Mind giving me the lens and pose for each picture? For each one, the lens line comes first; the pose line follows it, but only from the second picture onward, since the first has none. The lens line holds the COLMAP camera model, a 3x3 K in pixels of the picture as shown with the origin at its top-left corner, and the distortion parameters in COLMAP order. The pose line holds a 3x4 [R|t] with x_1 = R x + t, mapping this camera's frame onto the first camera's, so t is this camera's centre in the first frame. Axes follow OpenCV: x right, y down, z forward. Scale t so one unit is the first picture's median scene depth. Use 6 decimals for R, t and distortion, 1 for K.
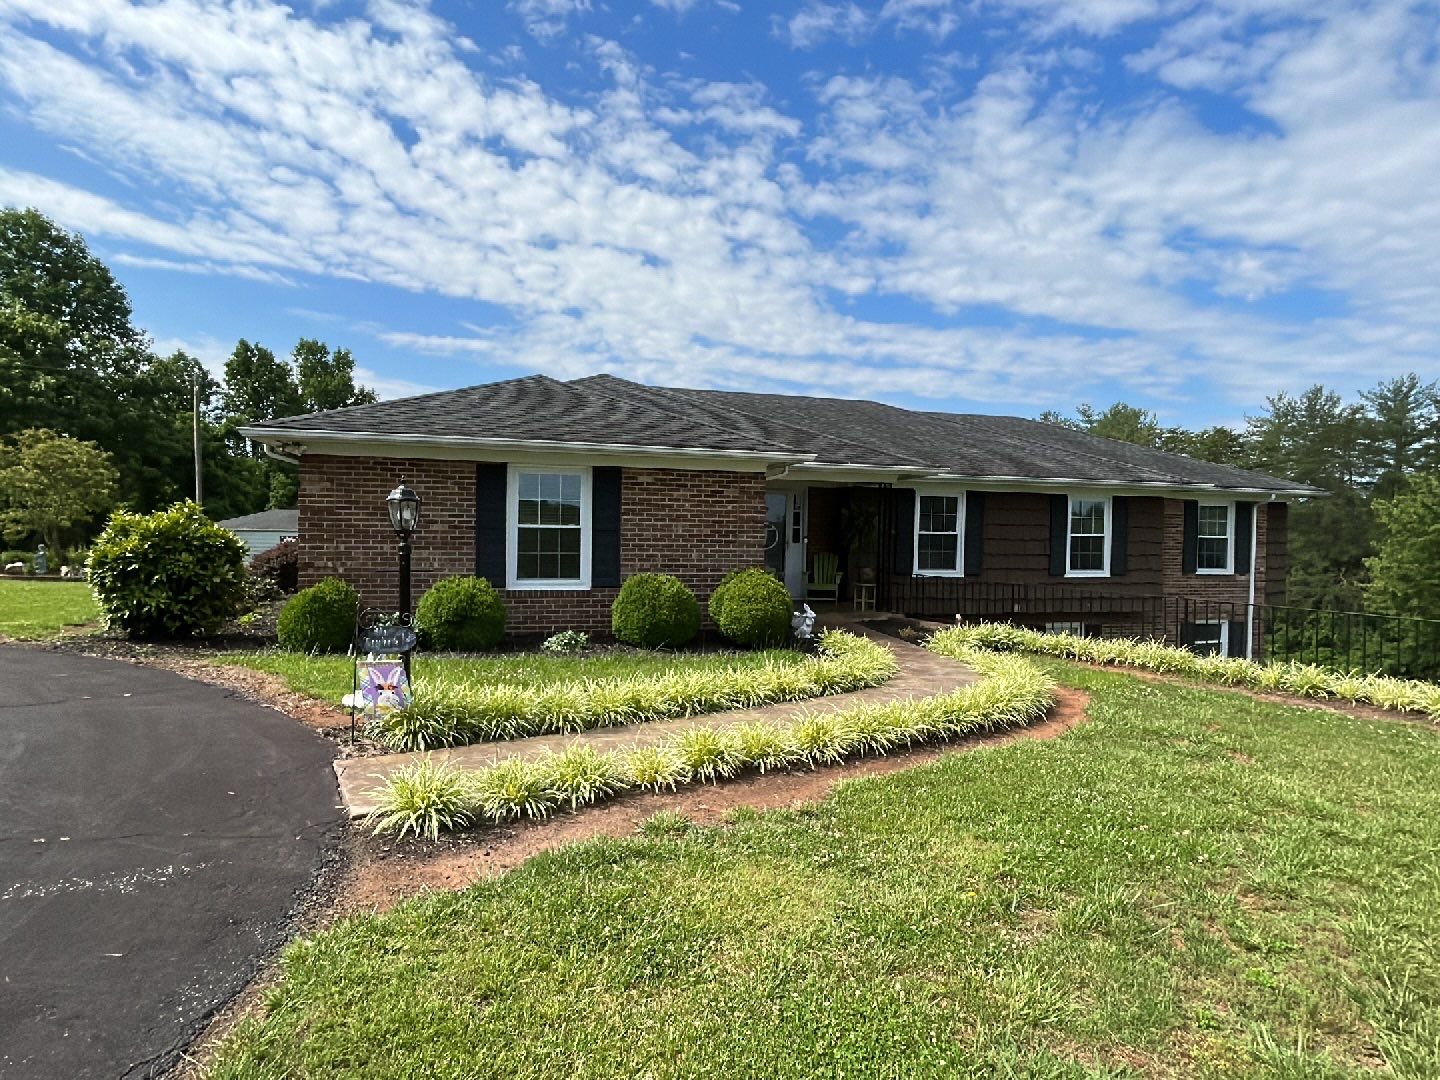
lens RADIAL K [[842.7, 0, 718.3], [0, 842.7, 550.6], [0, 0, 1]] dist [0.011574, 0.004549]
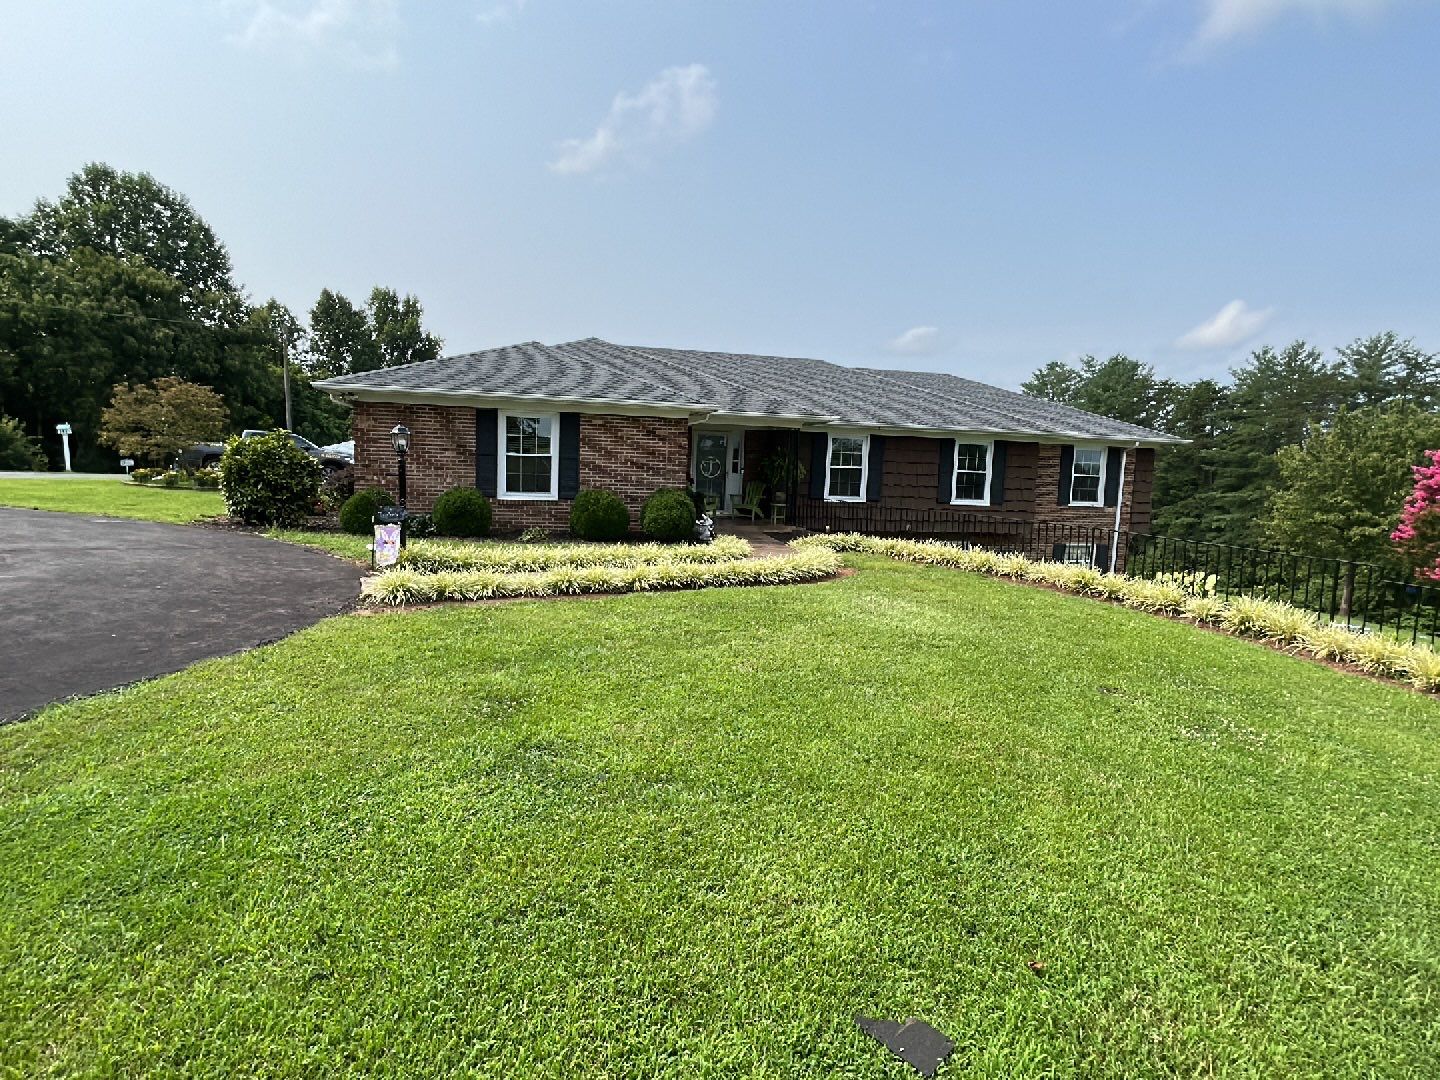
lens RADIAL K [[794.5, 0, 728.0], [0, 794.5, 558.7], [0, 0, 1]] dist [0.006893, 0.006772]
pose [[0.998417, 0.024288, -0.050730, 0.128361], [-0.019761, 0.995932, 0.087914, 0.013042], [0.052659, -0.086772, 0.994835, -0.200488]]
